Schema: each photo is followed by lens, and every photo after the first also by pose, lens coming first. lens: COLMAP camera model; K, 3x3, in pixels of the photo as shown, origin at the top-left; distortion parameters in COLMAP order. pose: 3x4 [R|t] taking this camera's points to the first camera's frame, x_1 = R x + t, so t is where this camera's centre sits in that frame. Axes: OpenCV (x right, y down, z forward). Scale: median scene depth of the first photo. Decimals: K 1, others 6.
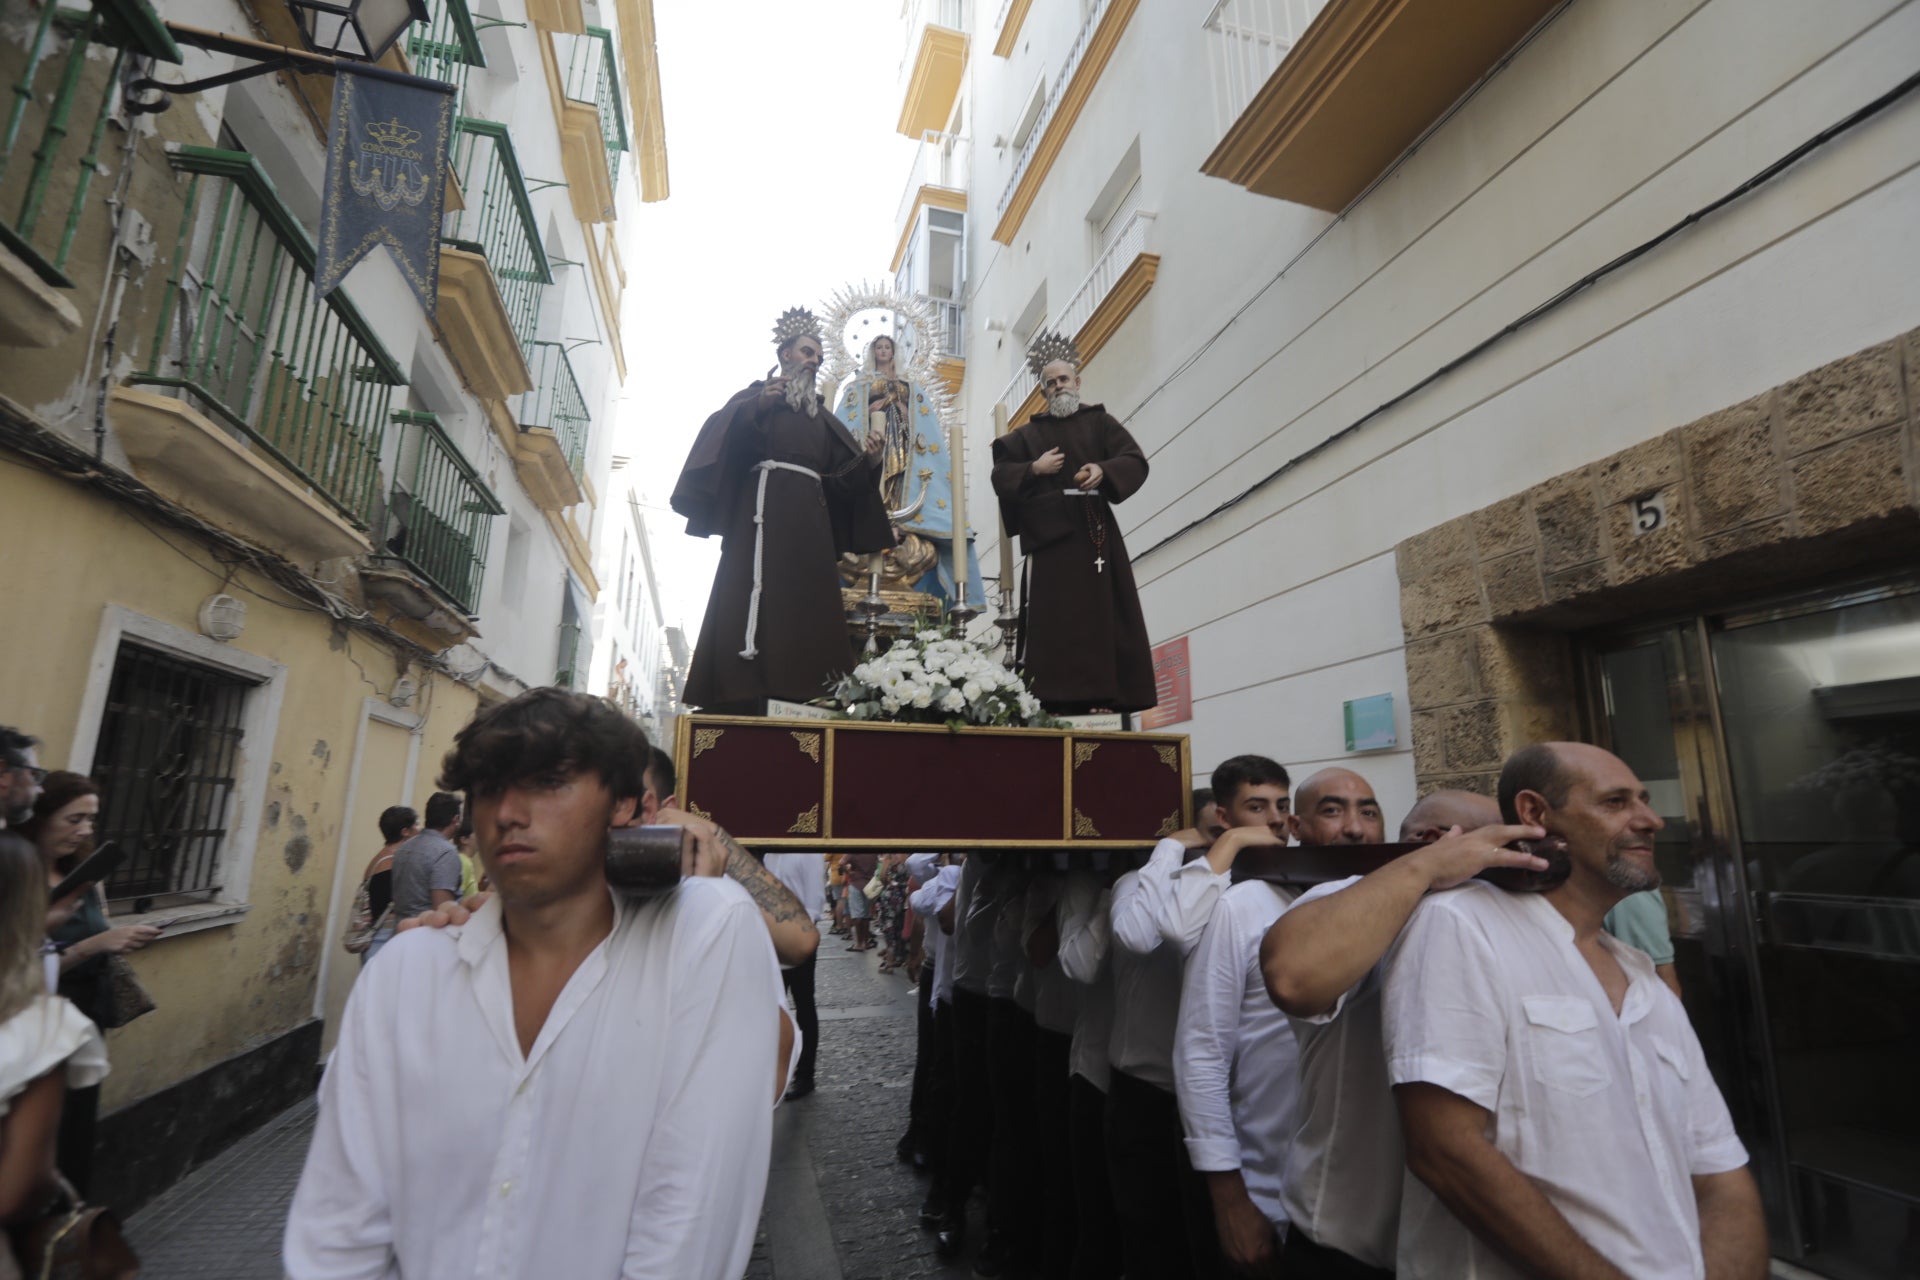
lens RADIAL K [[890.6, 0, 936.3], [0, 890.6, 633.5], [0, 0, 1]] dist [-0.011560, 0.001043]
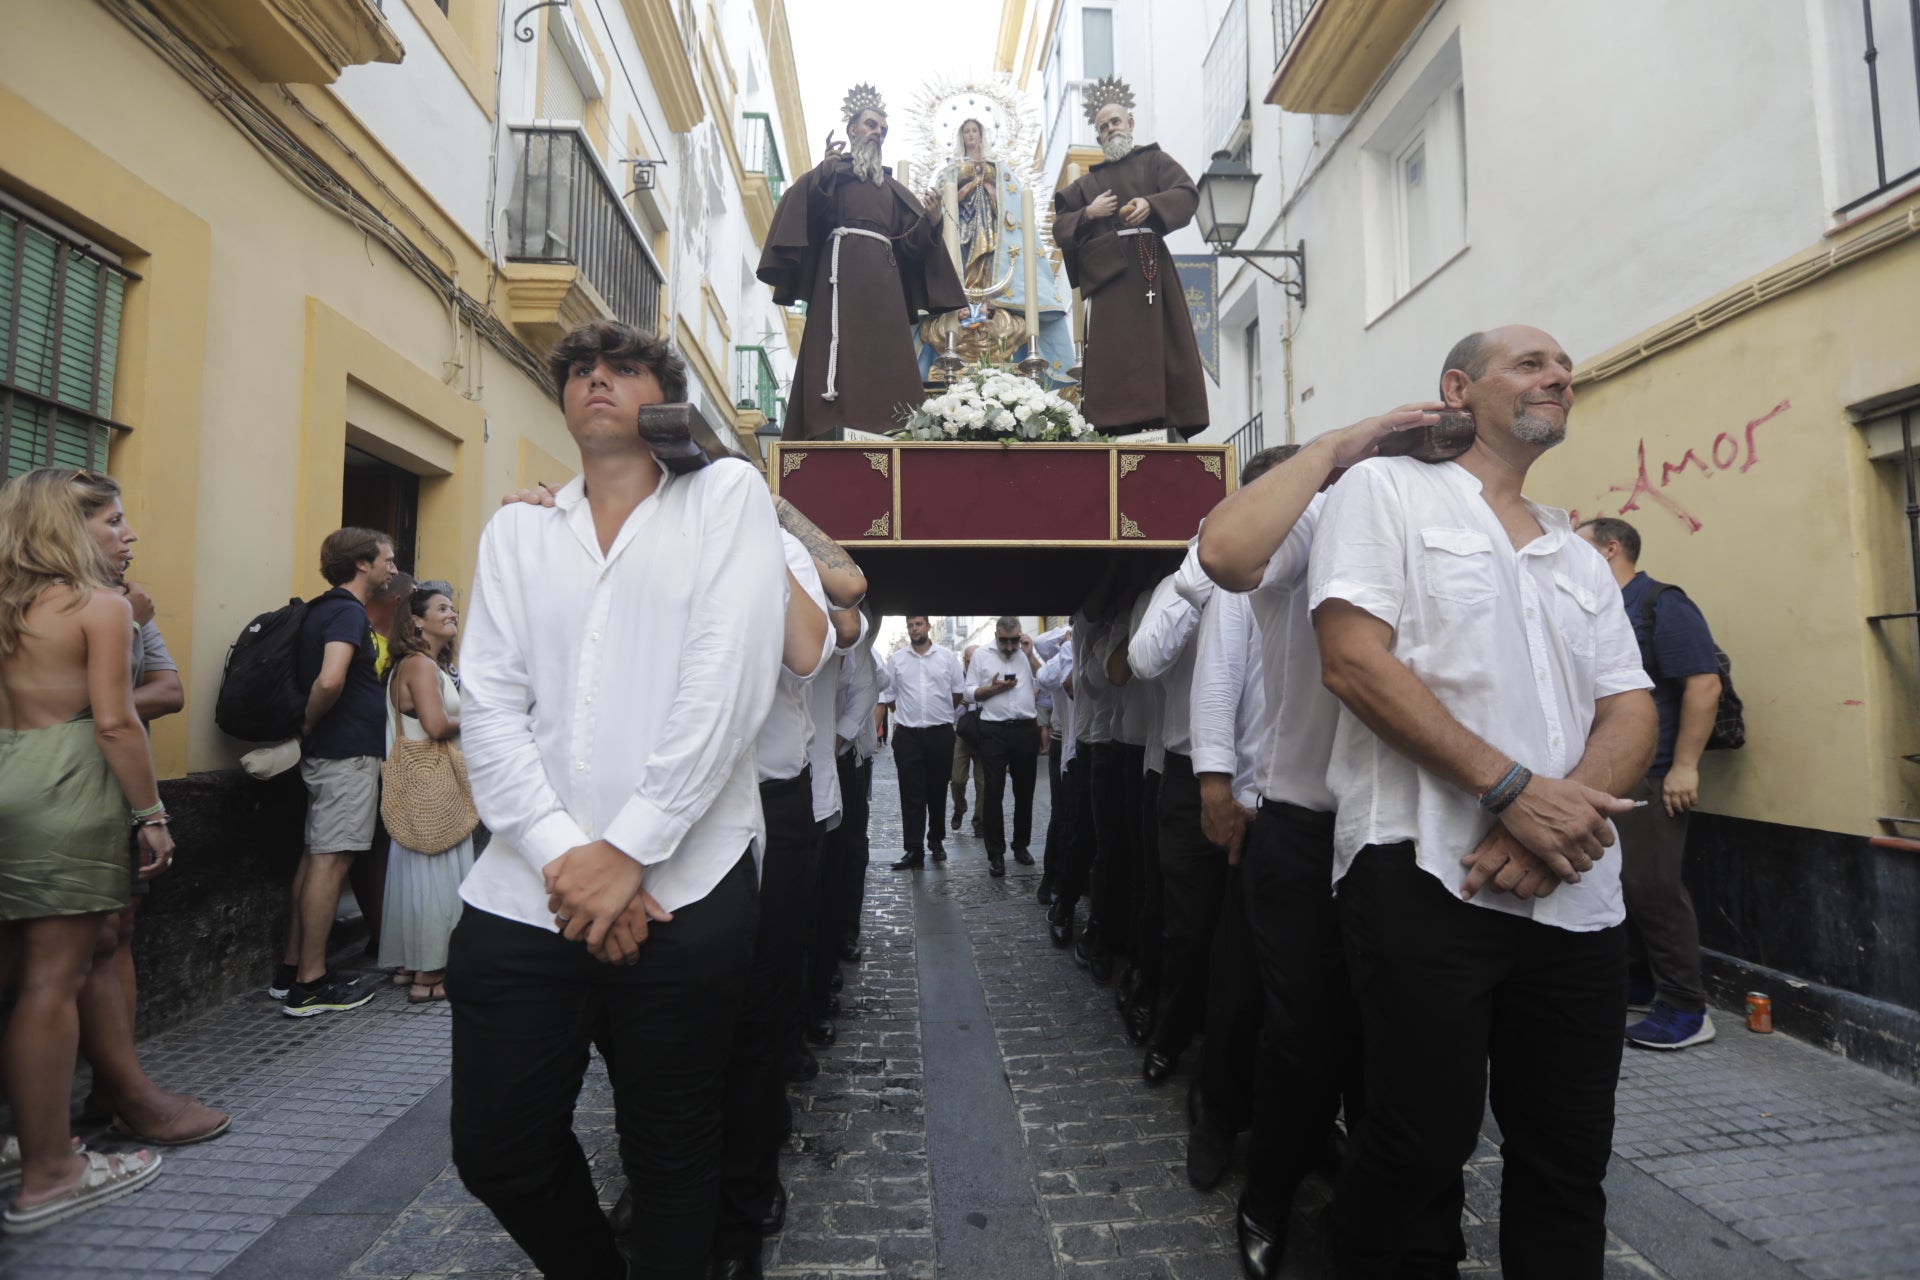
lens RADIAL K [[884.7, 0, 950.4], [0, 884.7, 618.0], [0, 0, 1]] dist [-0.001141, -0.006994]
pose [[0.982589, -0.035183, -0.182429, 0.142508], [0.056408, 0.992050, 0.112498, 0.188793], [0.177021, -0.120829, 0.976762, -0.127170]]
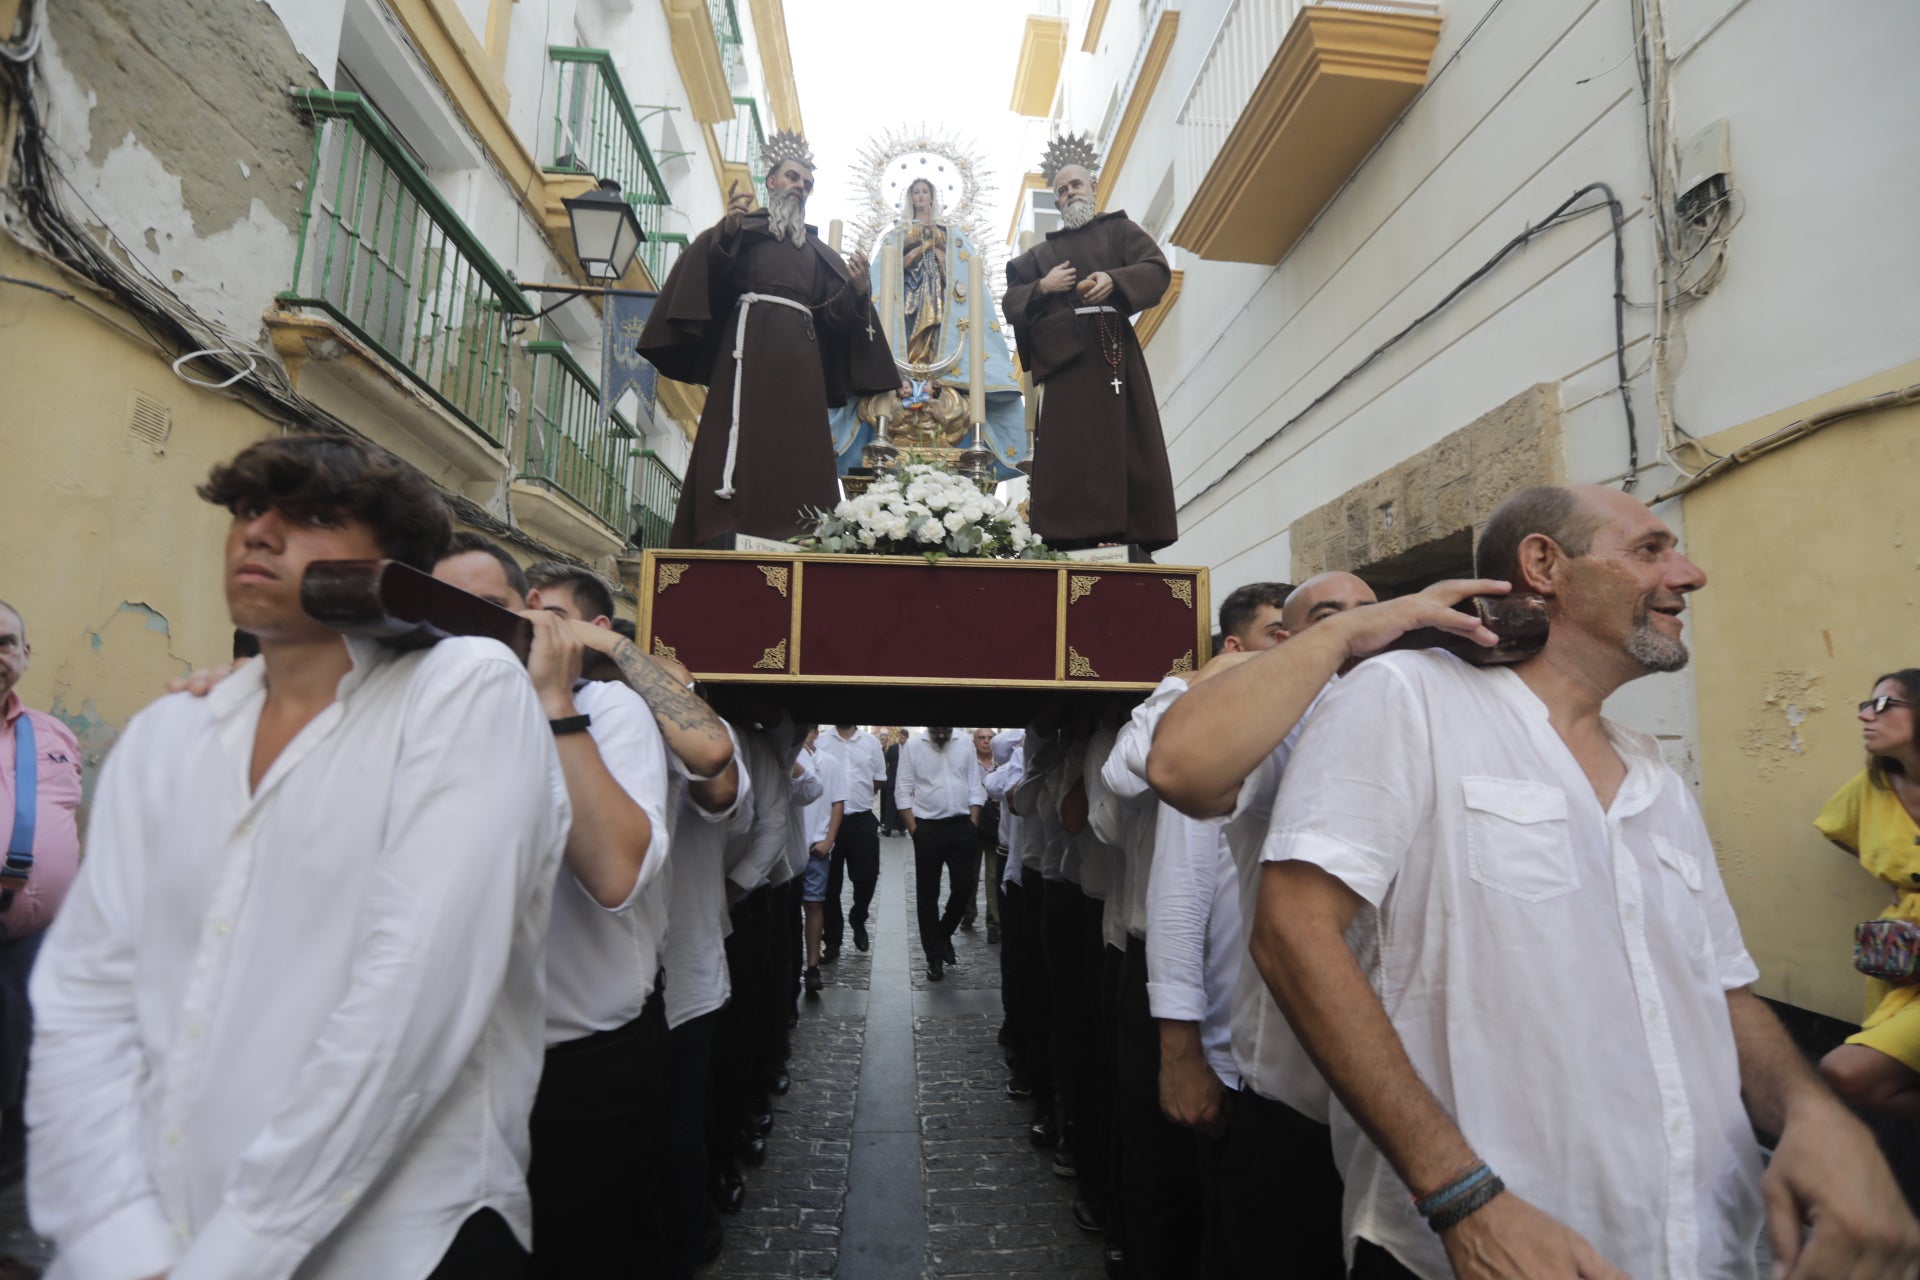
lens RADIAL K [[884.7, 0, 950.4], [0, 884.7, 618.0], [0, 0, 1]] dist [-0.001141, -0.006994]
pose [[0.985521, -0.020451, -0.168318, 0.186808], [0.030205, 0.997996, 0.055594, 0.112746], [0.166843, -0.059873, 0.984164, 0.091122]]
